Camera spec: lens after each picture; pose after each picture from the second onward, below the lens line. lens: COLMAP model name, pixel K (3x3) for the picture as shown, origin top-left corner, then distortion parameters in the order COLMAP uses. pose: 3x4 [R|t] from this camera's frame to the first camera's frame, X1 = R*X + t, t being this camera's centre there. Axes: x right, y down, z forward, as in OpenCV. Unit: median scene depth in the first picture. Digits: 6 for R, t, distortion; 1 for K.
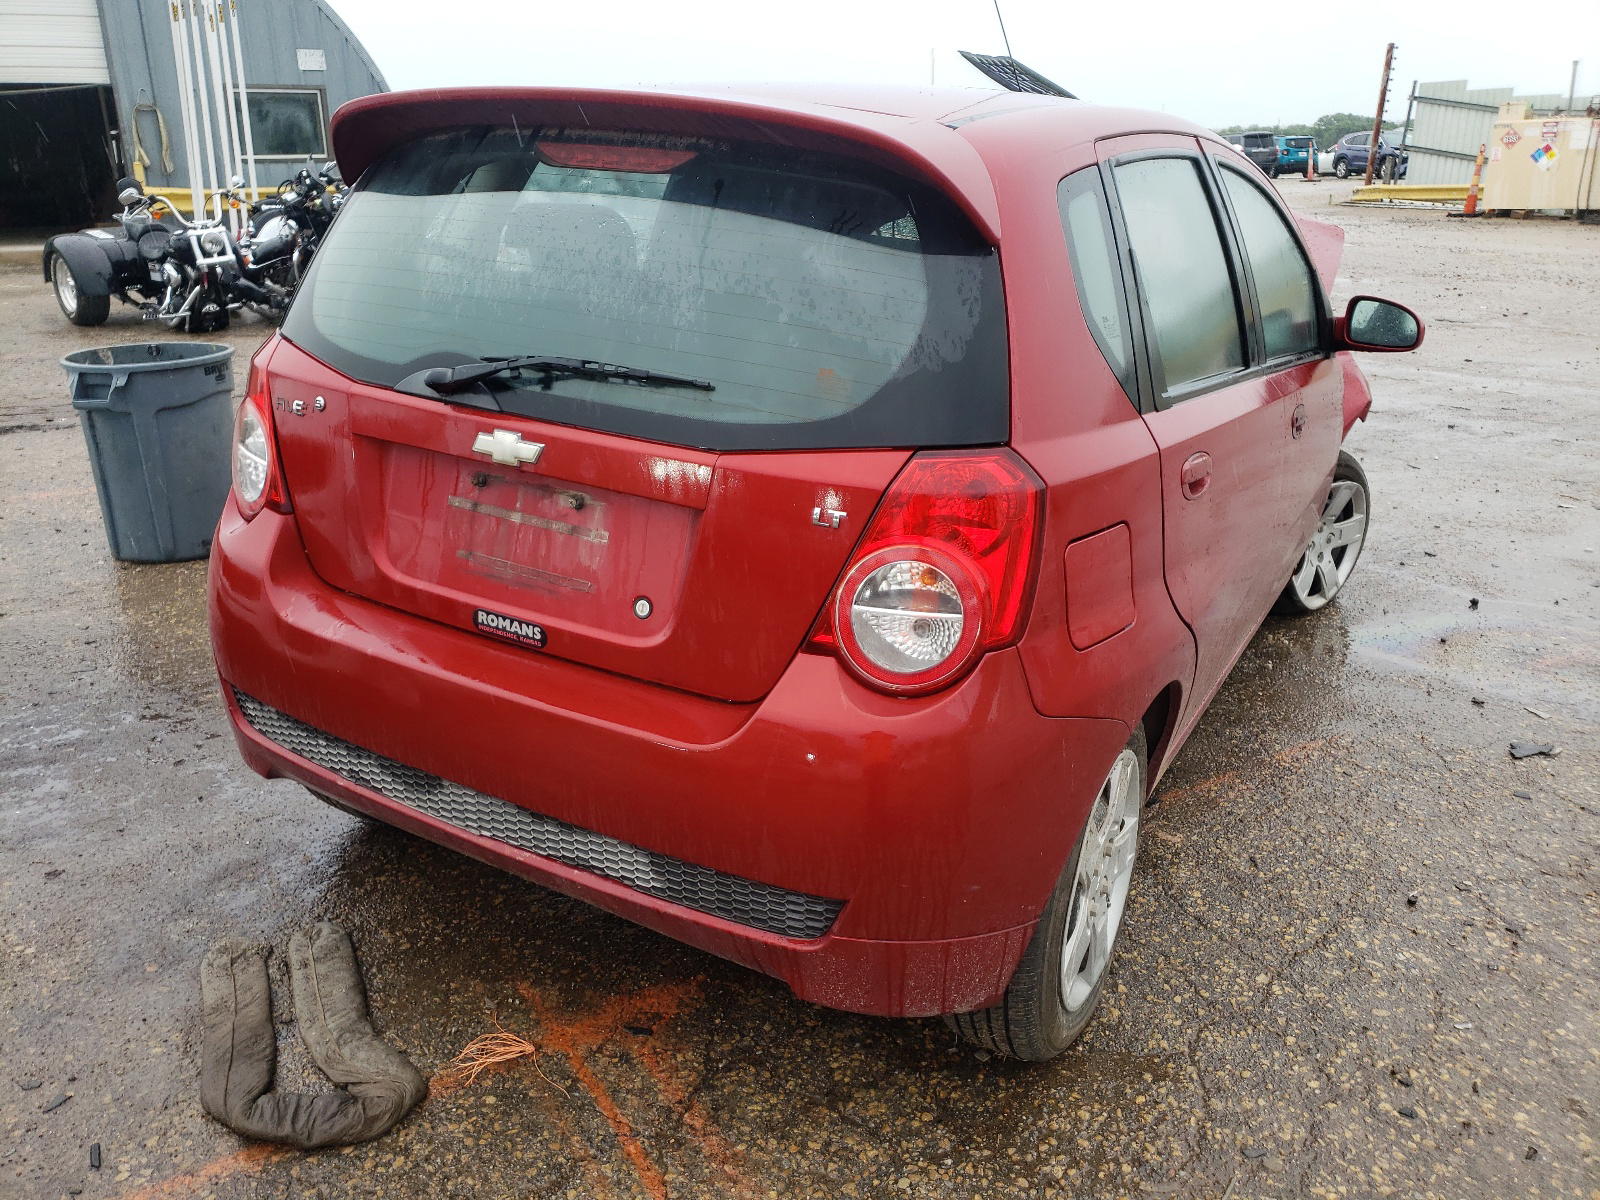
lens RADIAL K [[1223.1, 0, 800.0], [0, 1223.1, 600.0], [0, 0, 1]] dist [0.113684, -0.131774]
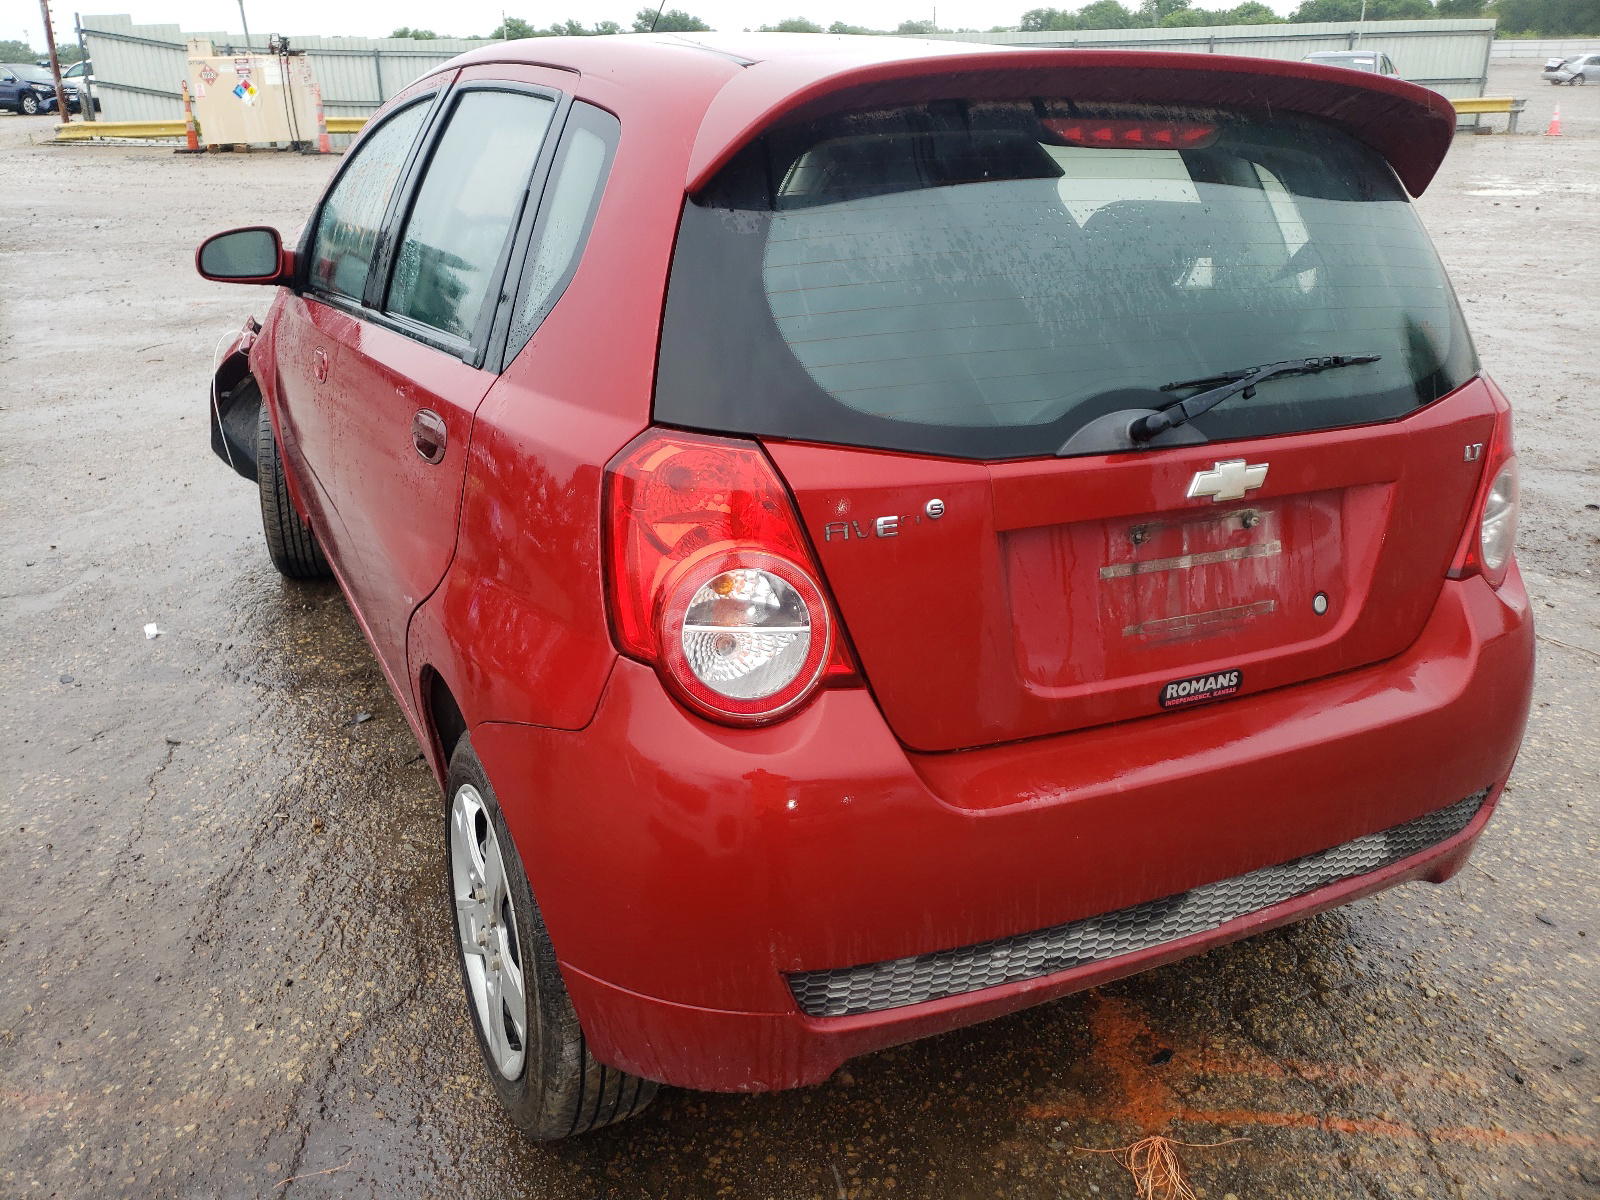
lens RADIAL K [[1199.3, 0, 799.7], [0, 1199.3, 577.8], [0, 0, 1]] dist [0.034952, -0.002491]
pose [[0.584344, -0.317809, 0.746686, -0.918122], [0.287866, 0.941465, 0.175433, -0.254019], [-0.758733, 0.112432, 0.641626, 0.610982]]
